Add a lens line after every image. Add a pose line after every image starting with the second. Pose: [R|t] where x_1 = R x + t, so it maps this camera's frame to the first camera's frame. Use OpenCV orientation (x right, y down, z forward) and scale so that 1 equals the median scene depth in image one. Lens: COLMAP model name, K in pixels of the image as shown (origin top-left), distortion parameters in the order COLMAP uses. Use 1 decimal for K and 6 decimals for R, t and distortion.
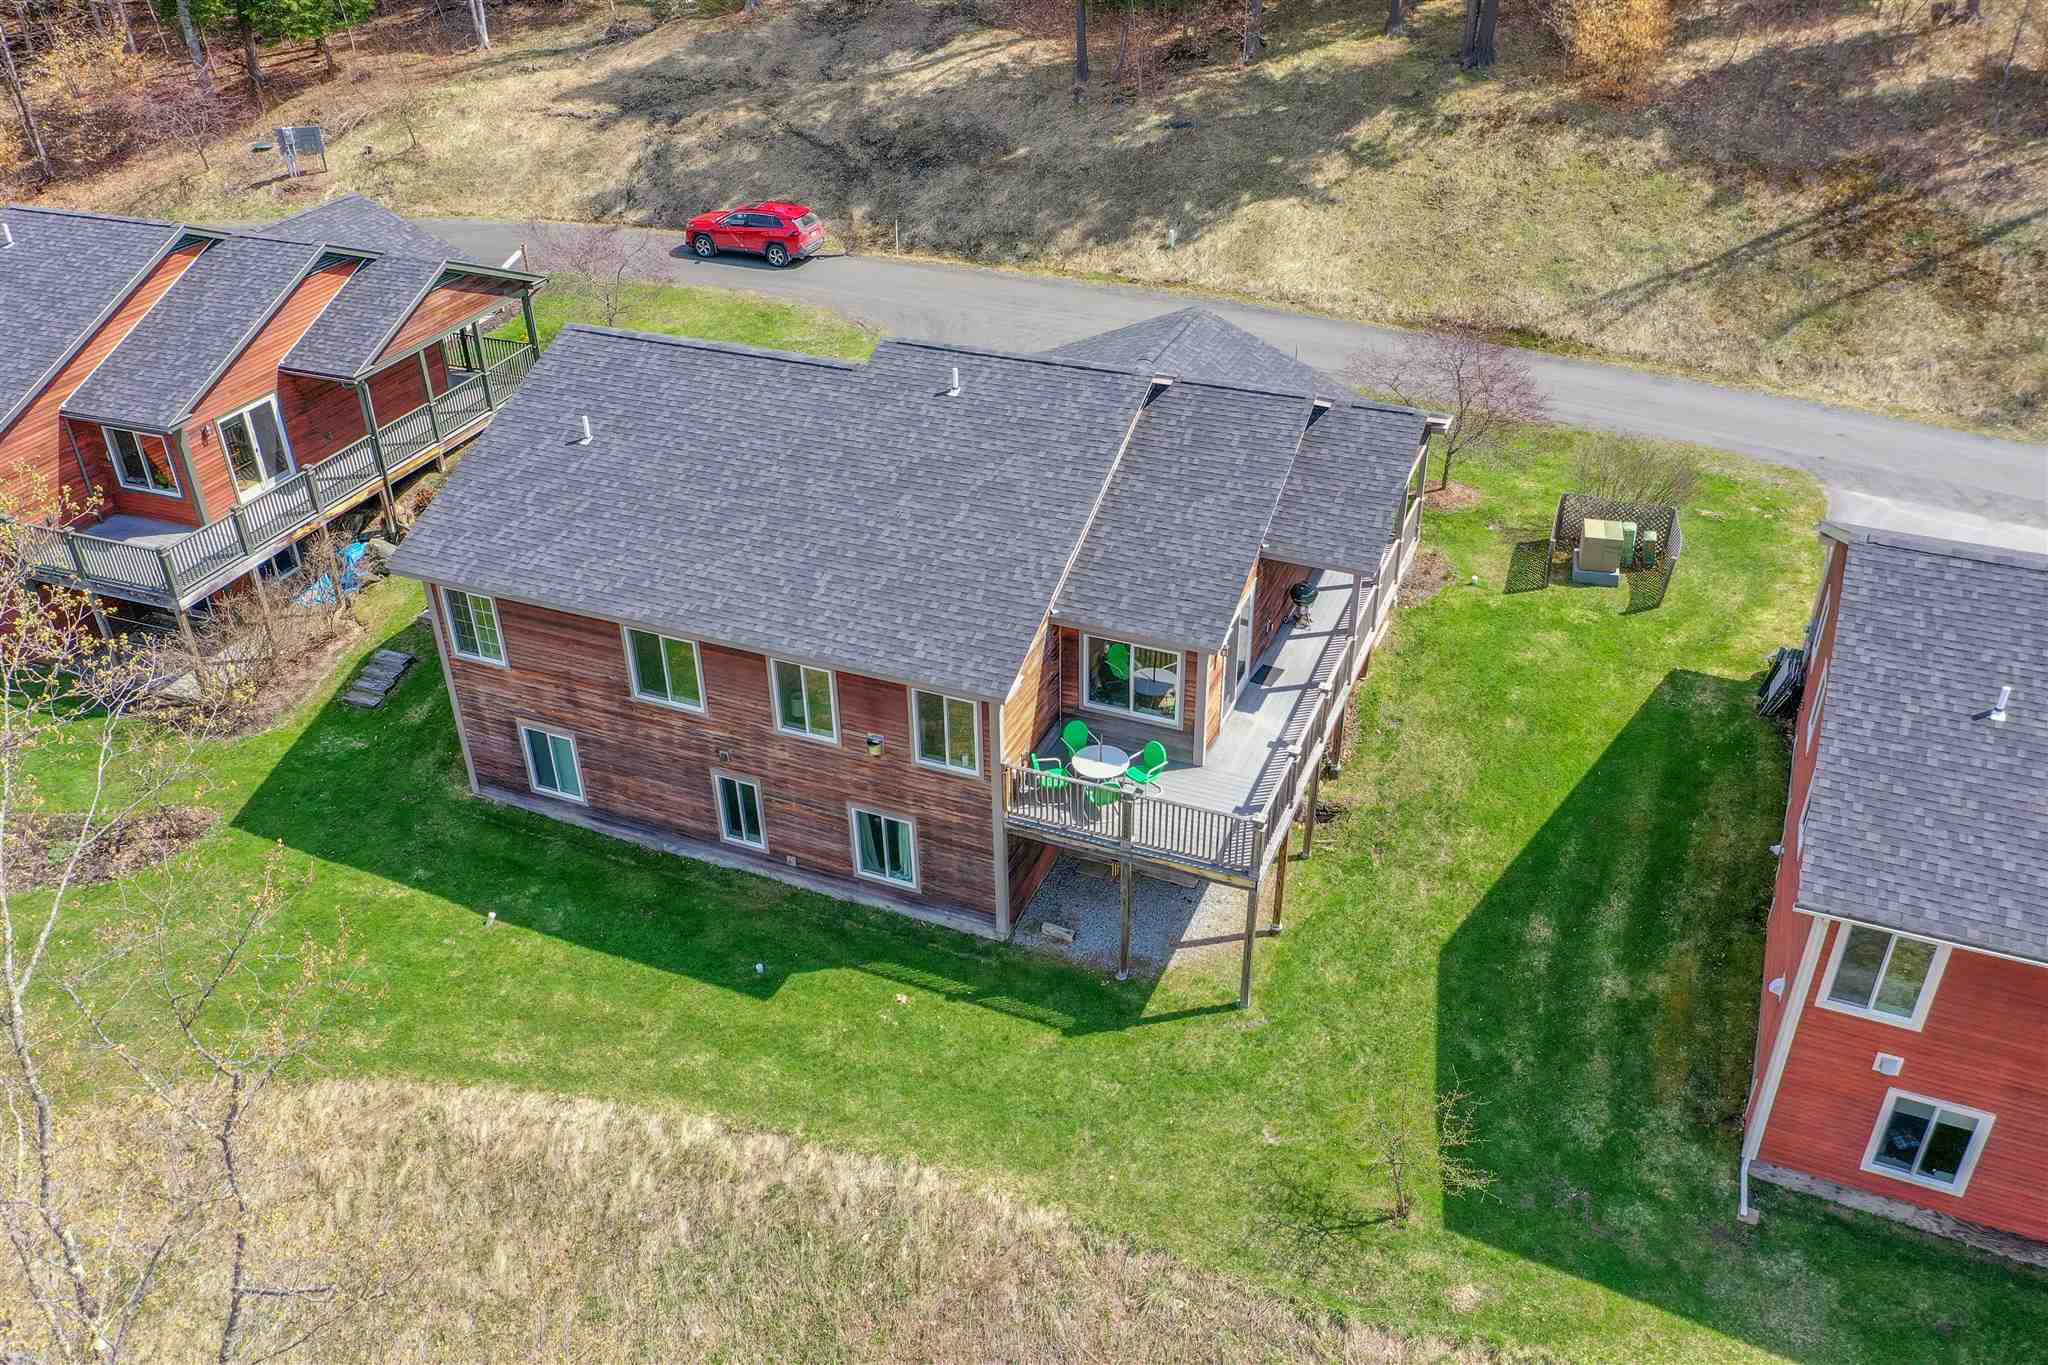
lens RADIAL K [[1619.3, 0, 1025.4], [0, 1619.3, 680.2], [0, 0, 1]] dist [-0.003588, 0.002425]
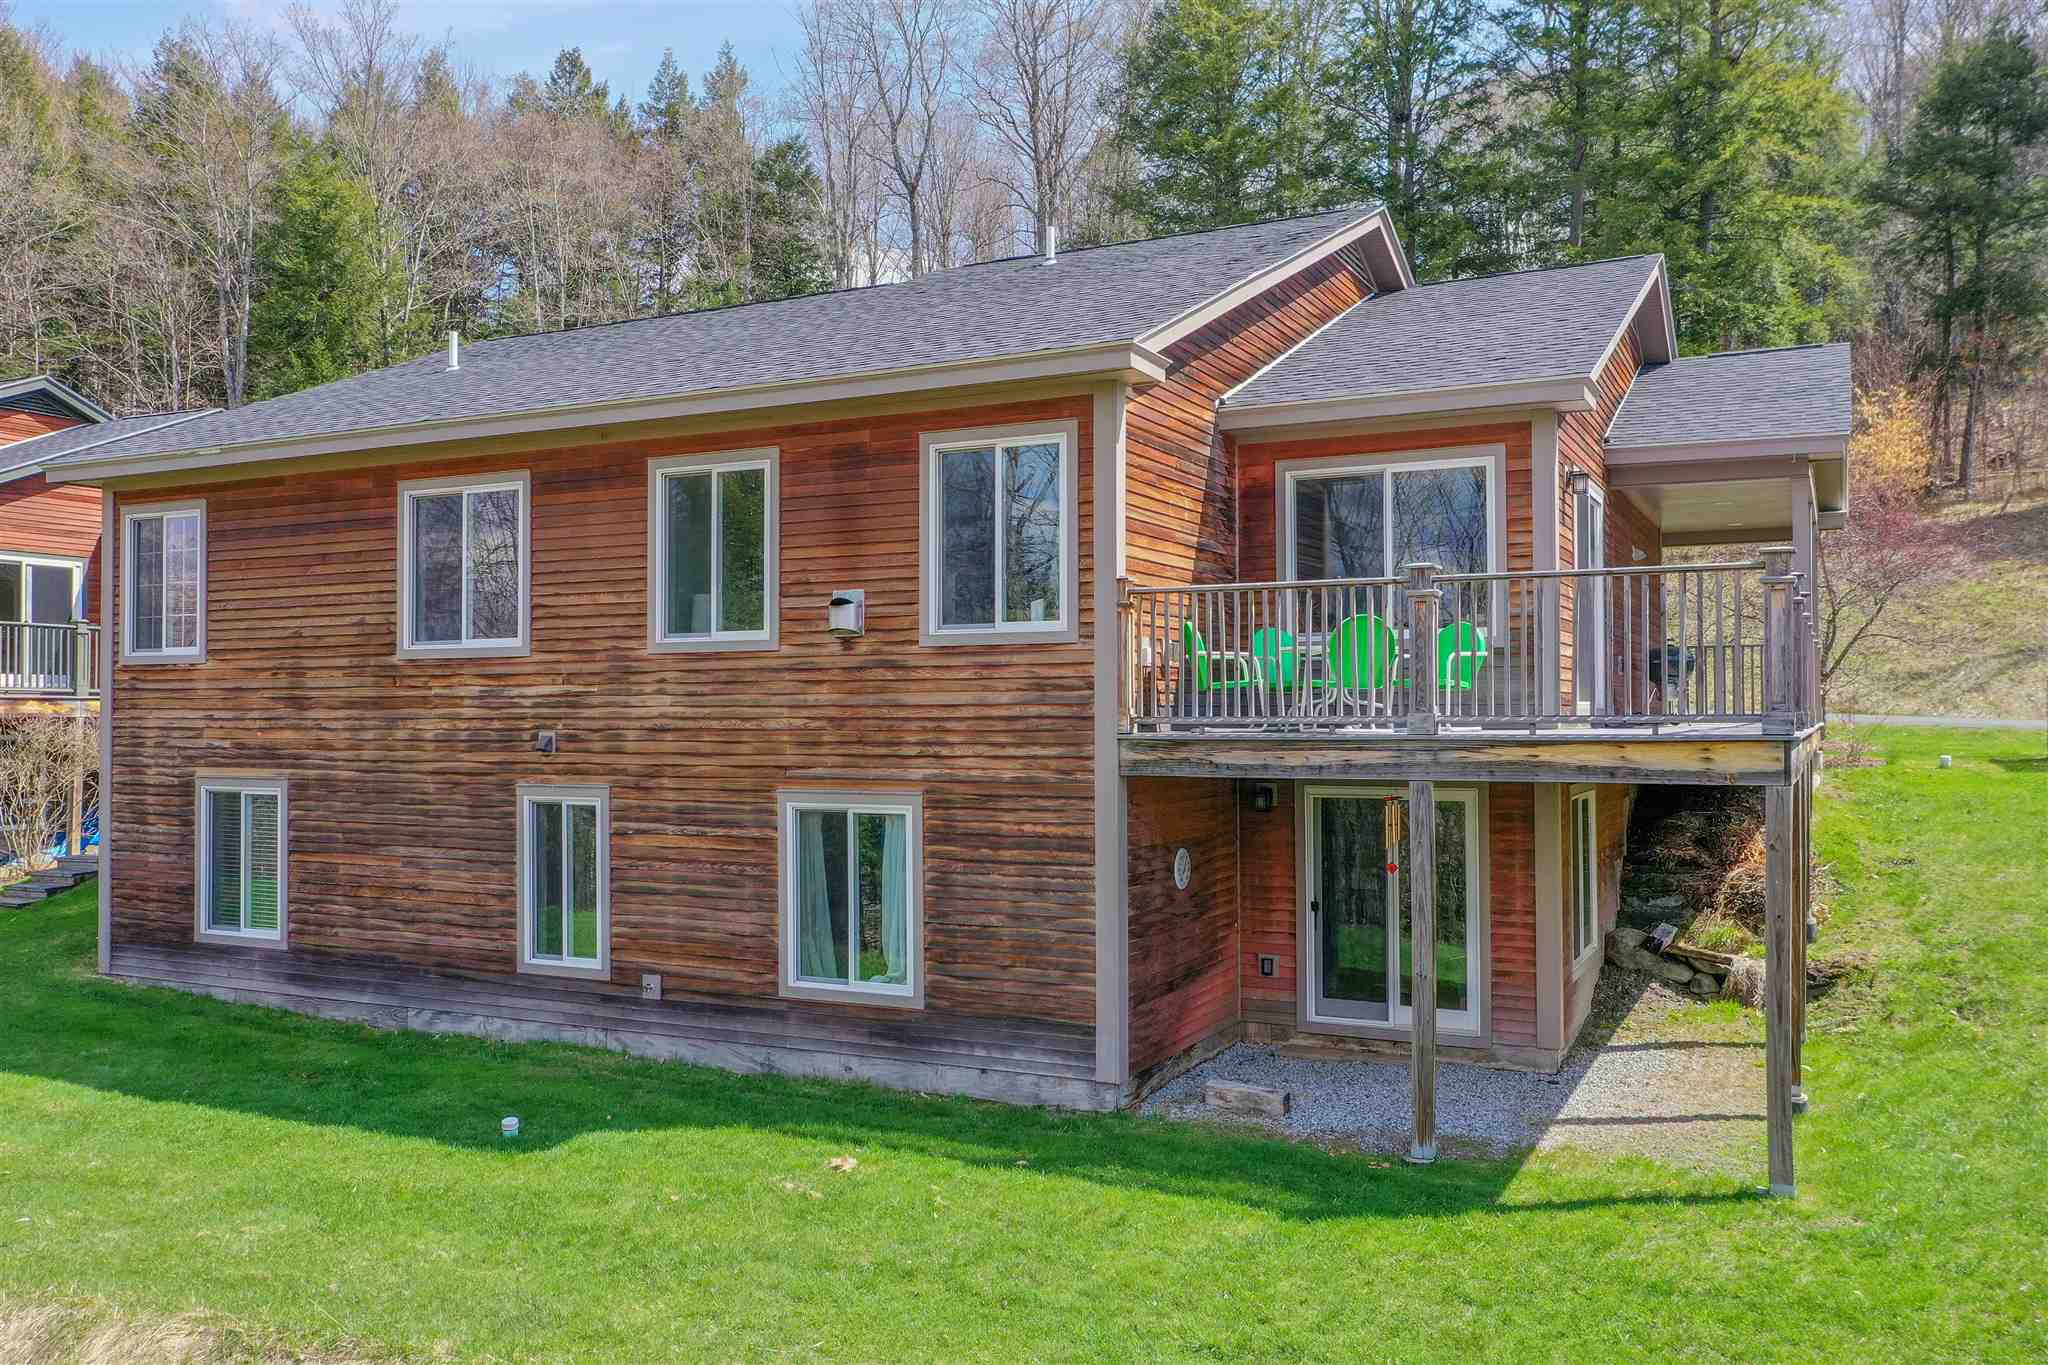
lens RADIAL K [[1619.3, 0, 1022.3], [0, 1619.3, 681.7], [0, 0, 1]] dist [-0.003588, 0.002425]
pose [[0.997382, 0.011042, -0.071462, -0.008382], [-0.048402, 0.836164, -0.546340, 0.294206], [0.053721, 0.548369, 0.834509, 0.595215]]
